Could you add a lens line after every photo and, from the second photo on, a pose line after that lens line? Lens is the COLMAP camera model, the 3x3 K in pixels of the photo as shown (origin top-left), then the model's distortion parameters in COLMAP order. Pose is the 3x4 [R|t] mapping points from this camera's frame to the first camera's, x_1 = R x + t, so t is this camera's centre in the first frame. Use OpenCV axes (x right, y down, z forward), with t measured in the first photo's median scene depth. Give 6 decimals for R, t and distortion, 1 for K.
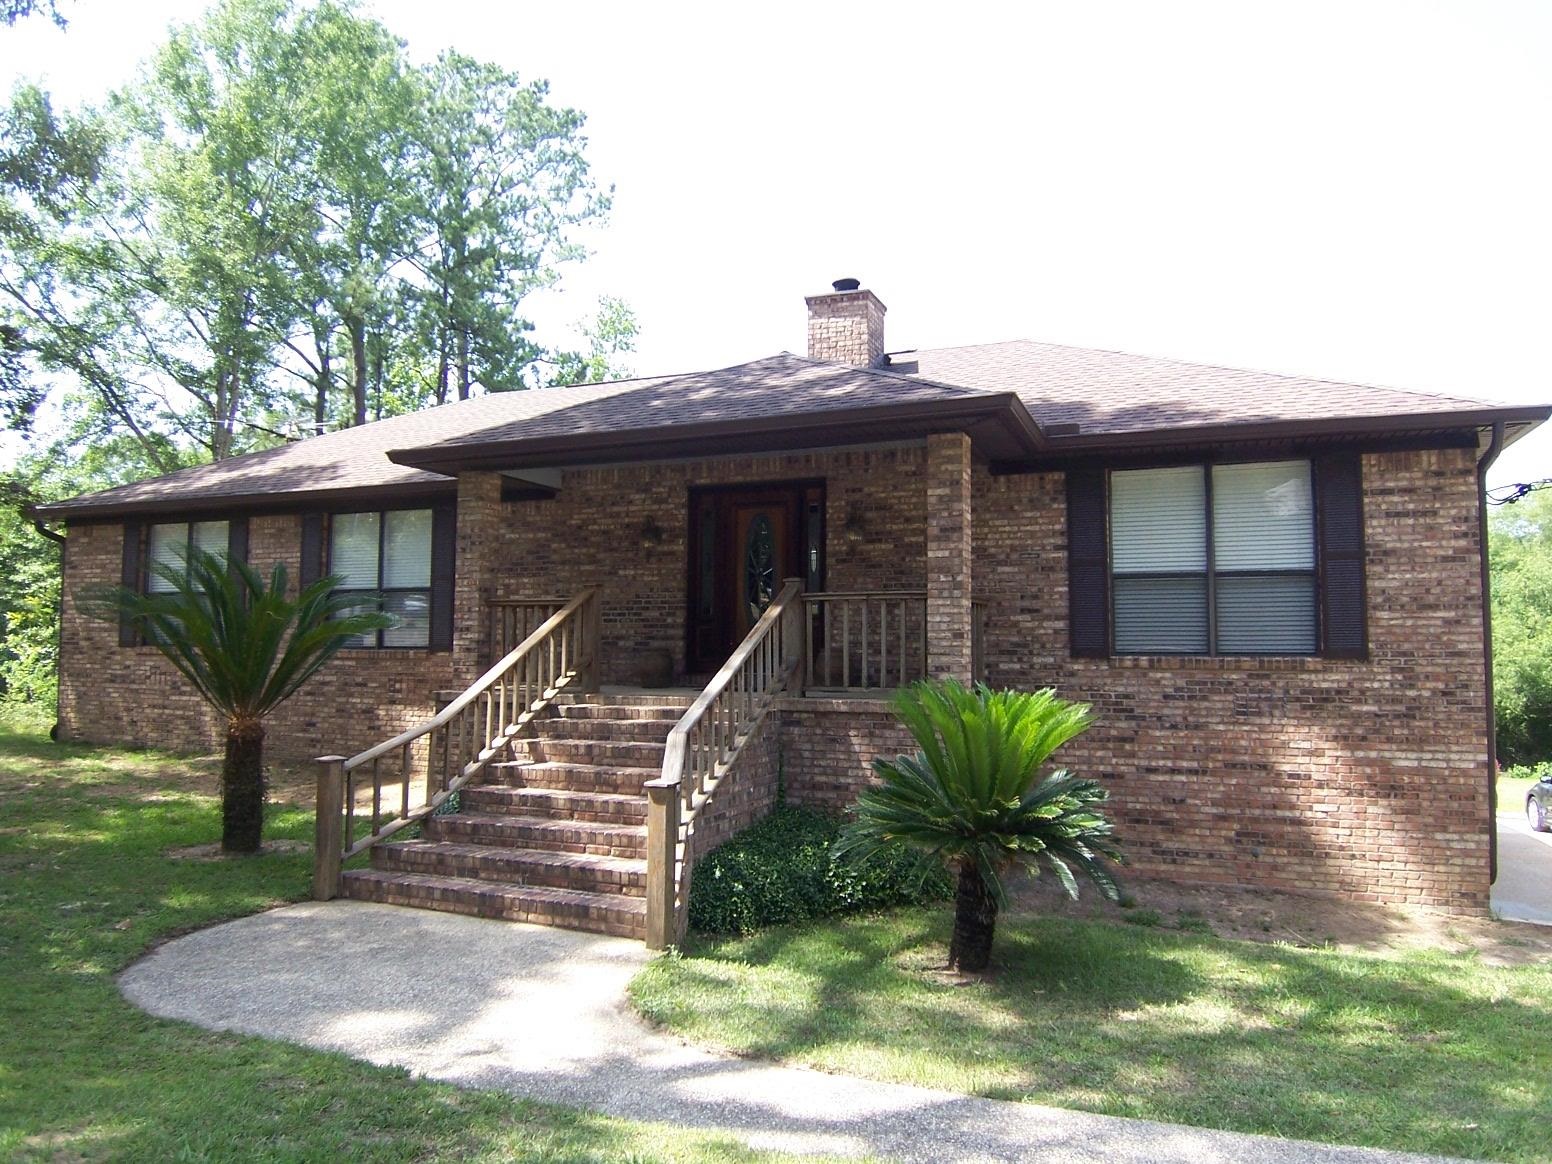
lens RADIAL K [[1037.8, 0, 775.3], [0, 1037.8, 576.0], [0, 0, 1]] dist [-0.013333, -0.043935]
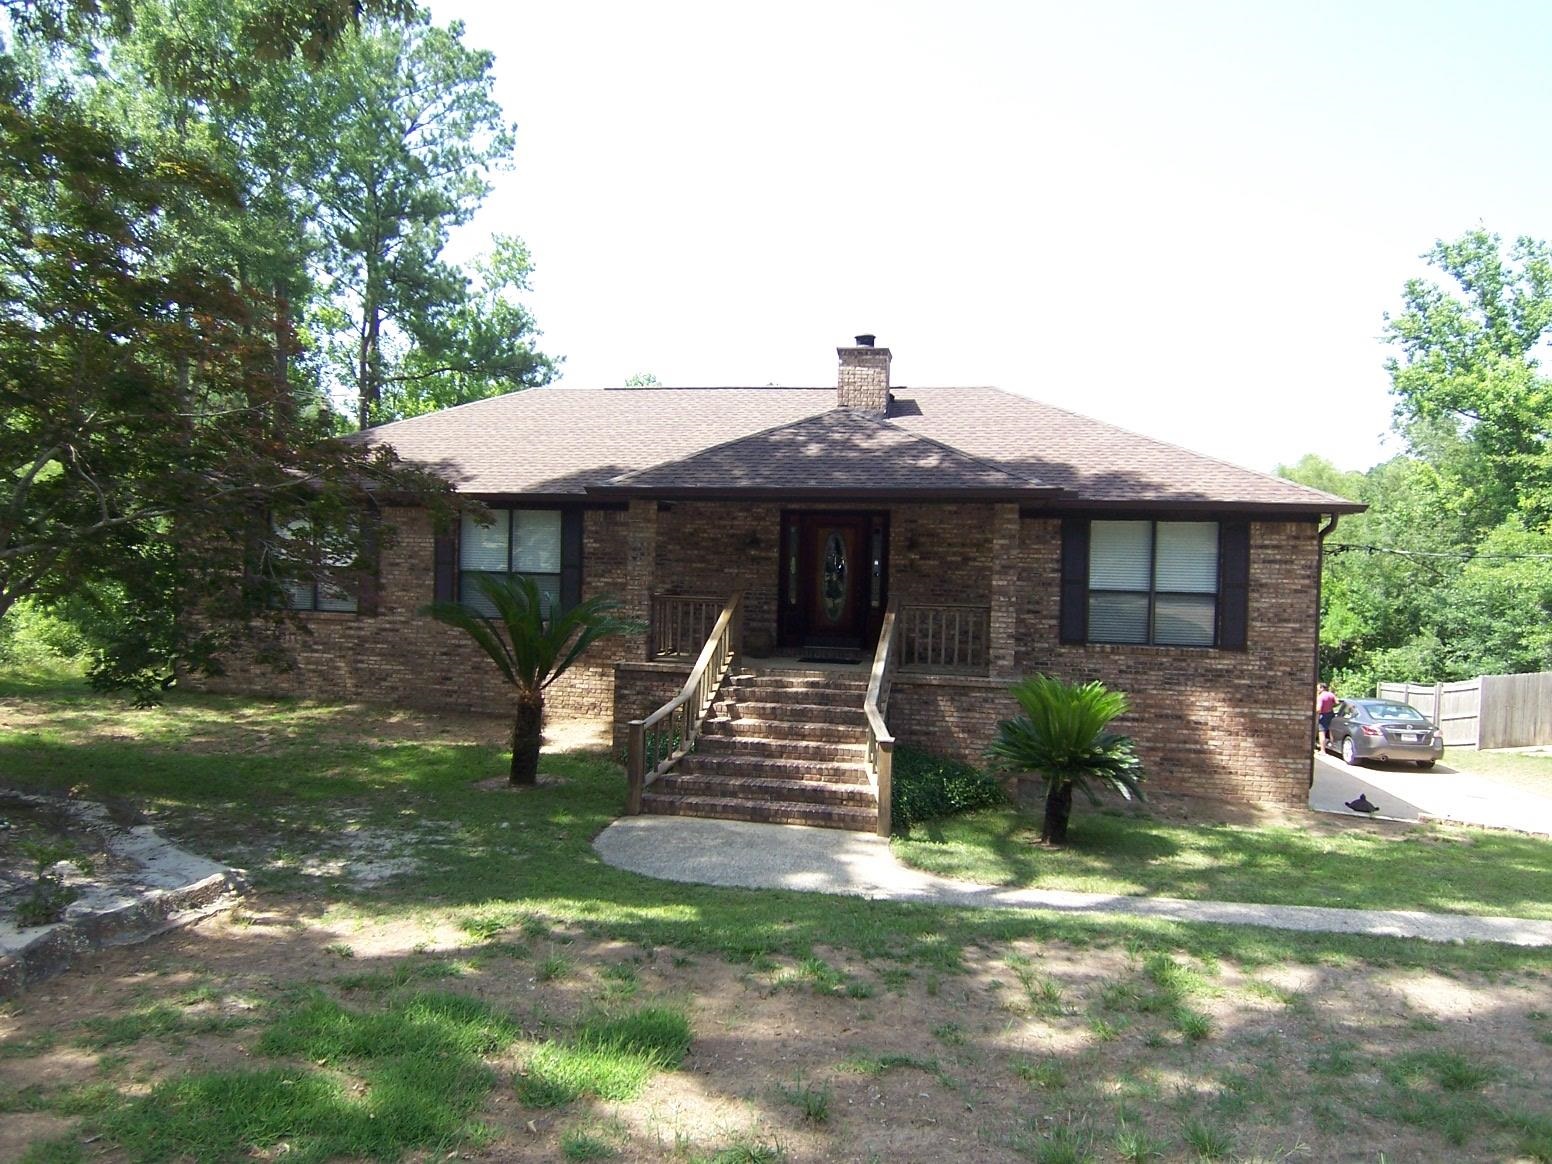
lens RADIAL K [[1037.8, 0, 773.8], [0, 1037.8, 578.4], [0, 0, 1]] dist [-0.013333, -0.043935]
pose [[0.982327, 0.017211, 0.186380, -0.445644], [-0.033491, 0.995856, 0.084555, -0.142863], [-0.184152, -0.089303, 0.978832, -0.426233]]
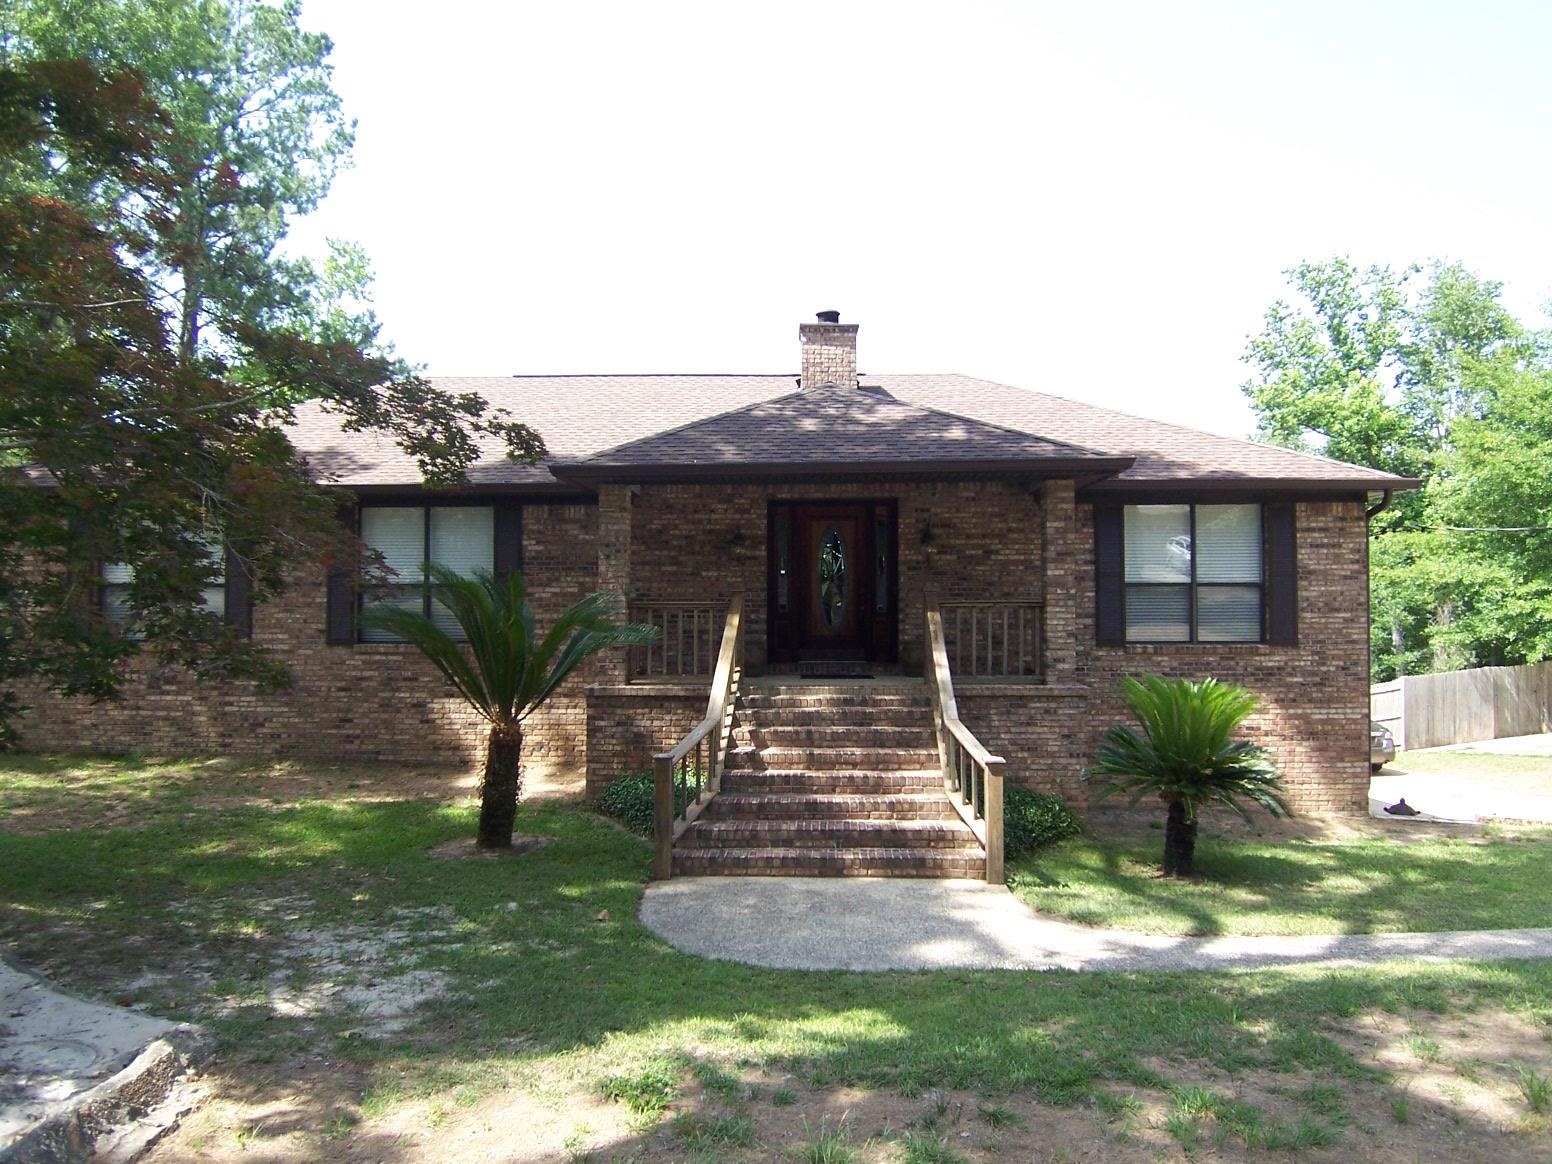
lens RADIAL K [[1037.8, 0, 776.9], [0, 1037.8, 575.9], [0, 0, 1]] dist [-0.013333, -0.043935]
pose [[0.936487, 0.003484, 0.350686, -0.615740], [-0.017901, 0.999122, 0.037879, -0.058876], [-0.350246, -0.041751, 0.935727, -0.096362]]
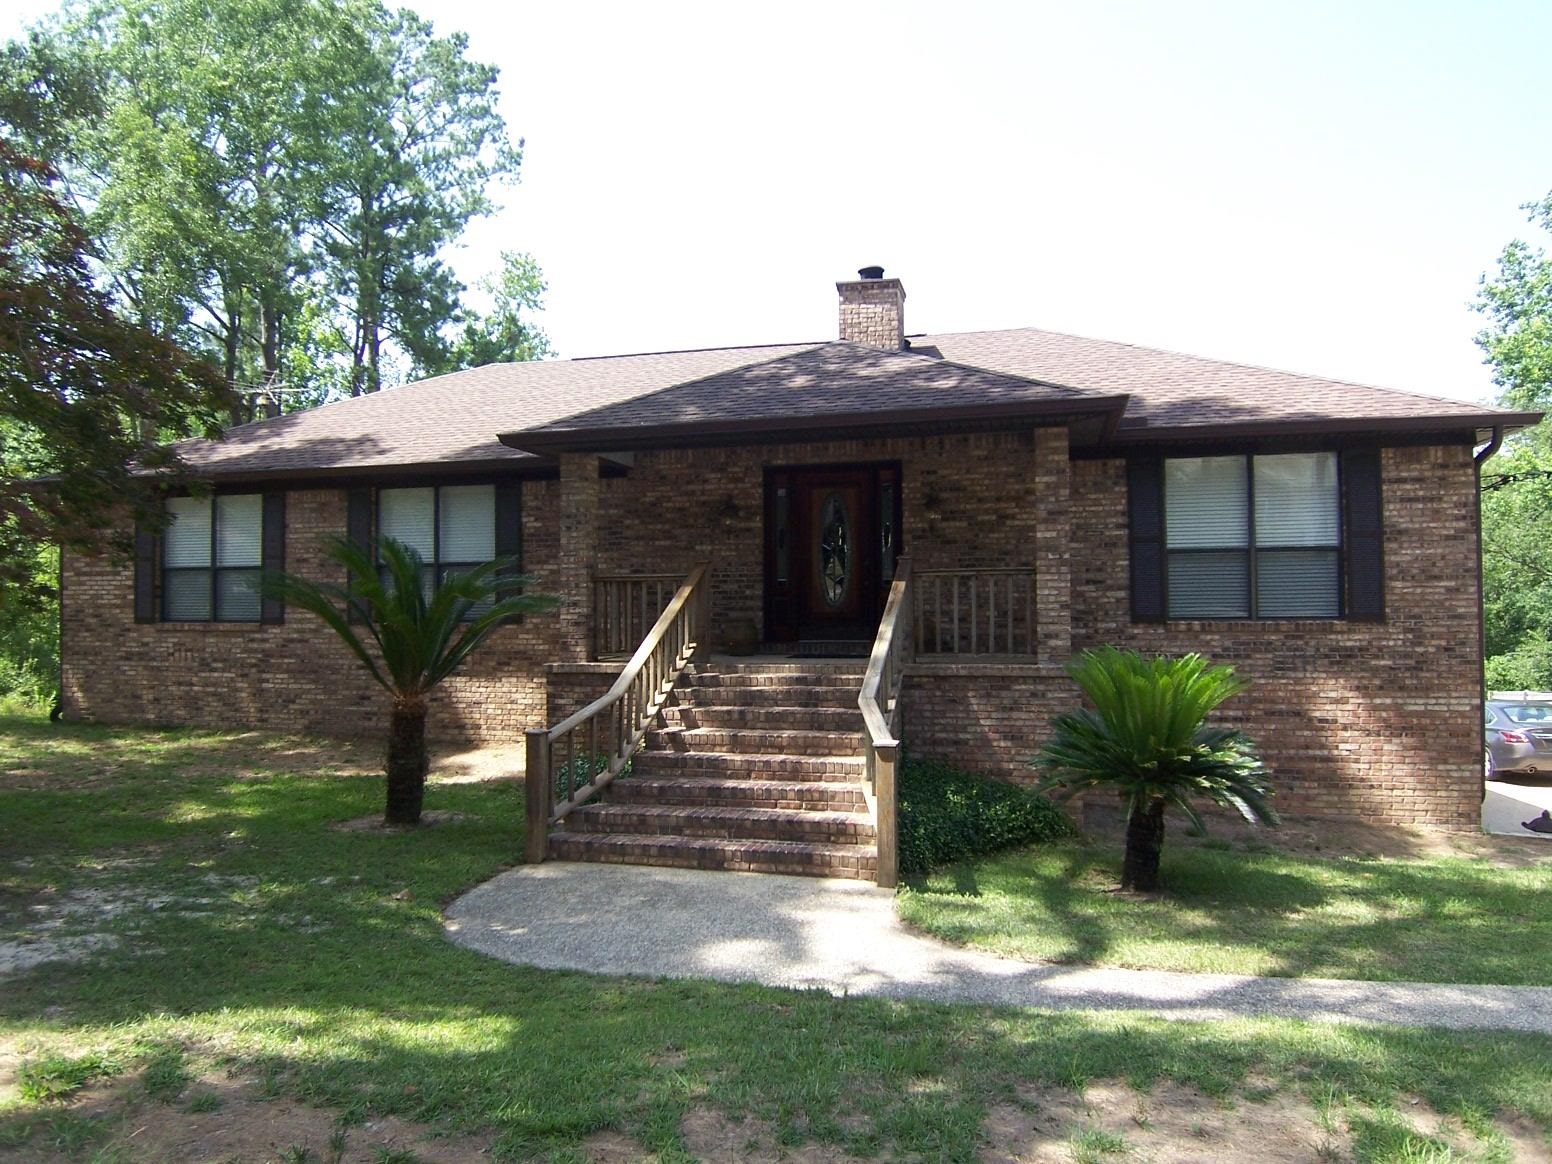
lens RADIAL K [[1037.8, 0, 776.4], [0, 1037.8, 577.4], [0, 0, 1]] dist [-0.013333, -0.043935]
pose [[0.990327, -0.009533, 0.138428, -0.284795], [0.003637, 0.999078, 0.042788, -0.023633], [-0.138708, -0.041870, 0.989448, -0.077603]]
